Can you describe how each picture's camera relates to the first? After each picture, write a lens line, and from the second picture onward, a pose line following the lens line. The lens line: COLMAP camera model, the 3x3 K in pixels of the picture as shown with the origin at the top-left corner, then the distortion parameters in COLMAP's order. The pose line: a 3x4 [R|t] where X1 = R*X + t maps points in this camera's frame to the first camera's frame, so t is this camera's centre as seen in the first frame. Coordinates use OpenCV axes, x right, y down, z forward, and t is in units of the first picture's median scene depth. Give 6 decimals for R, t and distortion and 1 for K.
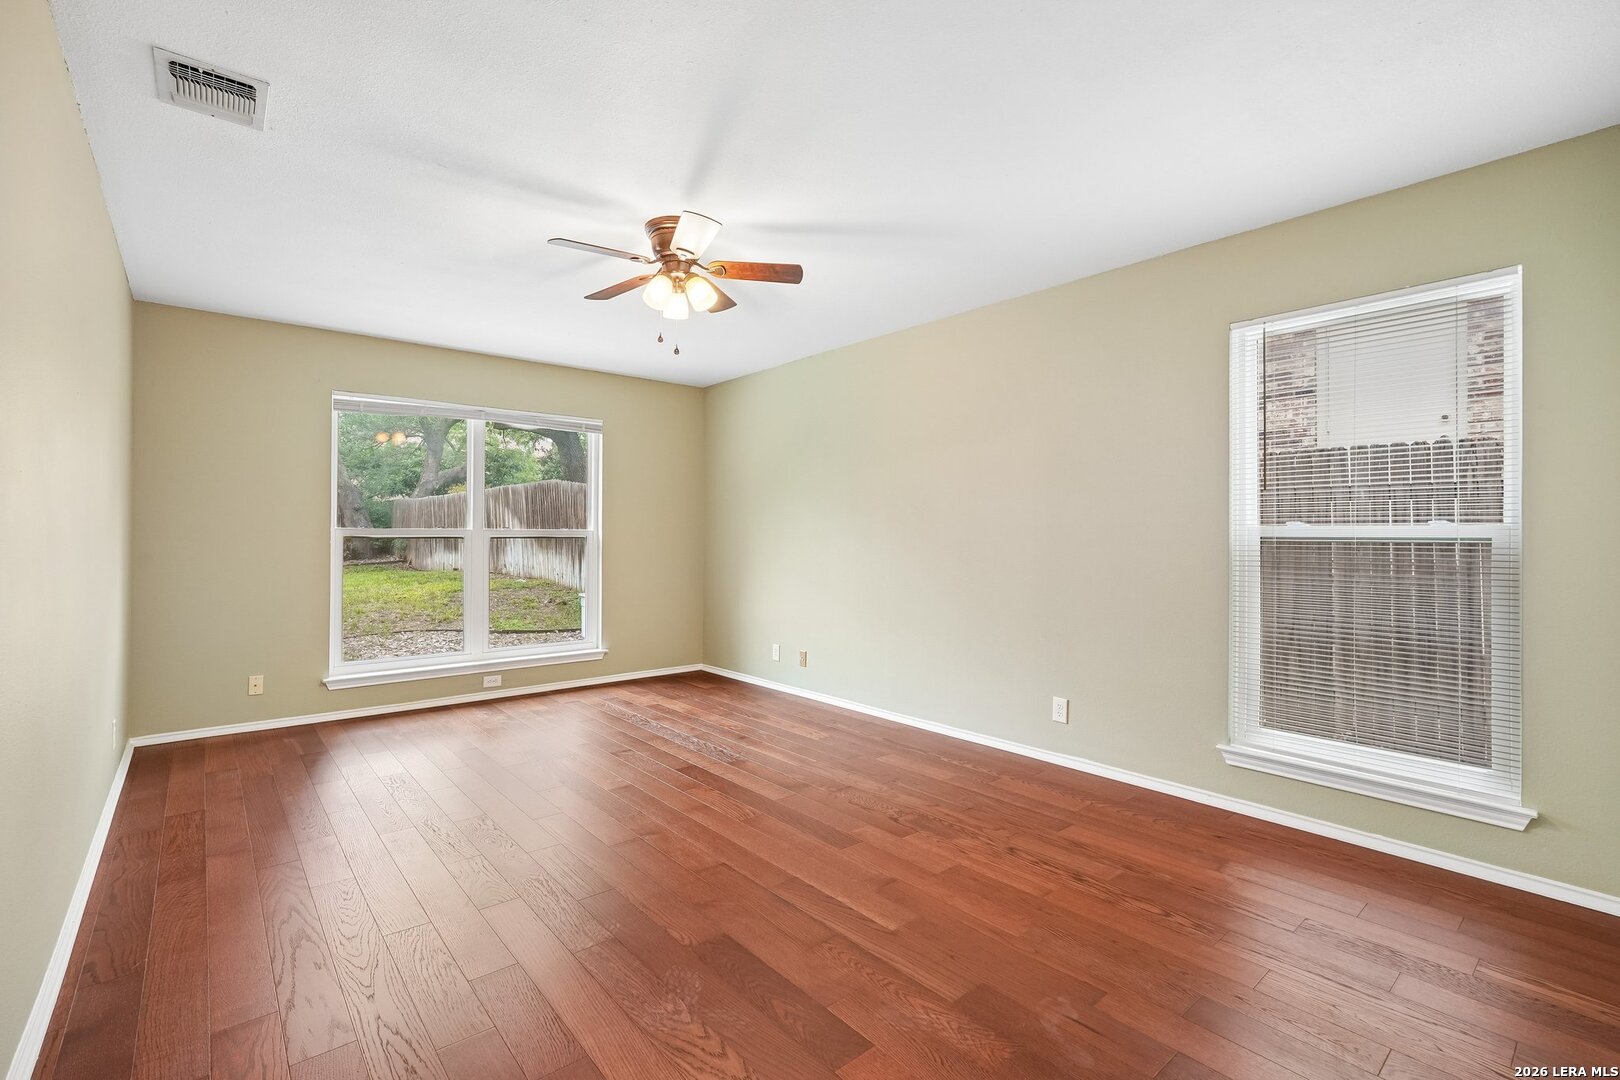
lens RADIAL K [[726.1, 0, 804.7], [0, 726.1, 536.3], [0, 0, 1]] dist [-0.001429, 0.000842]
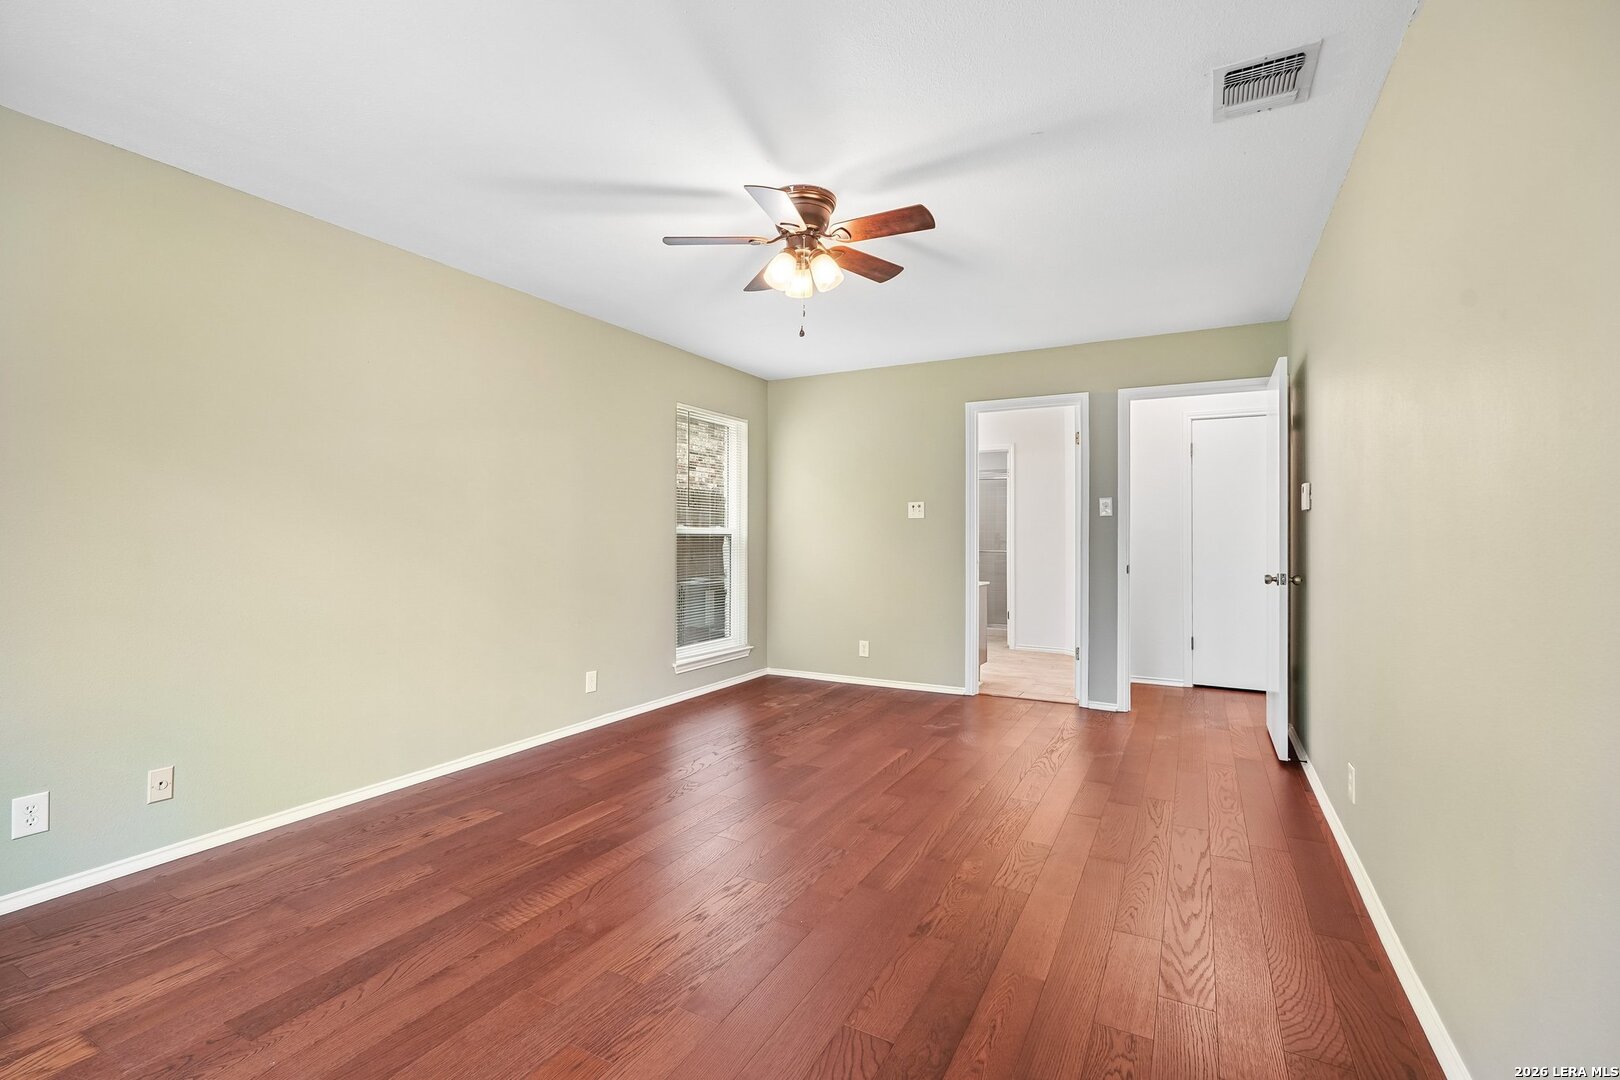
lens RADIAL K [[726.1, 0, 804.7], [0, 726.1, 536.3], [0, 0, 1]] dist [-0.001429, 0.000842]
pose [[-0.362401, -0.004907, 0.932009, -1.109443], [-0.004860, 0.999982, 0.003375, -0.000045], [-0.932009, -0.003307, -0.362419, 1.424220]]
